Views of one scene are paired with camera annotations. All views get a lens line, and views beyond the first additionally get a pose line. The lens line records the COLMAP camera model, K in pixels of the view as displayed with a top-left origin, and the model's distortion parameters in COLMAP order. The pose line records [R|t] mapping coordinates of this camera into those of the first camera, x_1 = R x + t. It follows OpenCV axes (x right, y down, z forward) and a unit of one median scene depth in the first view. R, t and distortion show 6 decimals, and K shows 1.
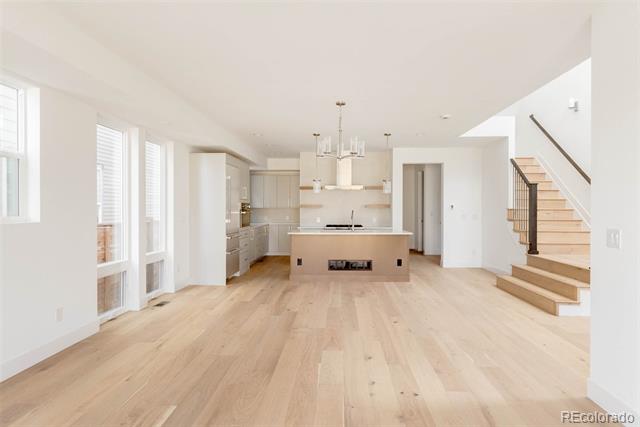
lens RADIAL K [[391.3, 0, 319.4], [0, 391.3, 211.4], [0, 0, 1]] dist [-0.001729, -0.000787]
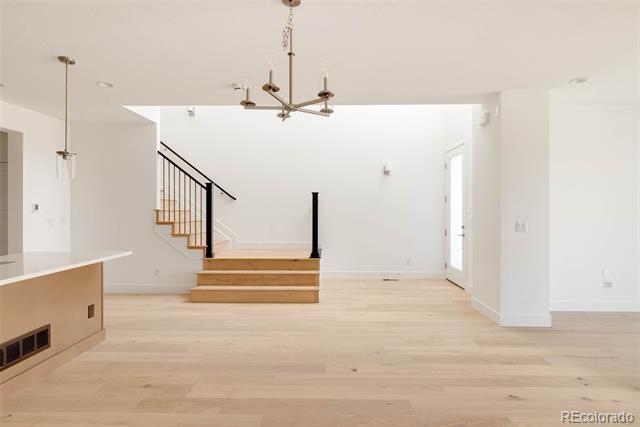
lens RADIAL K [[341.4, 0, 326.2], [0, 341.4, 212.5], [0, 0, 1]] dist [0.000003, 0.001643]
pose [[-0.040475, -0.013473, 0.999090, -0.437711], [0.007310, 0.999878, 0.013780, -0.013181], [-0.999154, 0.007861, -0.040371, 1.118557]]
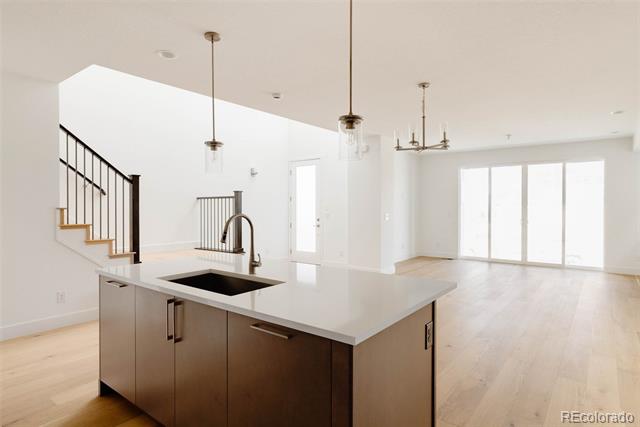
lens RADIAL K [[360.0, 0, 321.7], [0, 360.0, 209.1], [0, 0, 1]] dist [0.003974, 0.002339]
pose [[-0.818772, -0.006373, 0.574083, -0.246814], [0.003002, 0.999877, 0.015381, -0.020018], [-0.574111, 0.014316, -0.818652, 2.040300]]
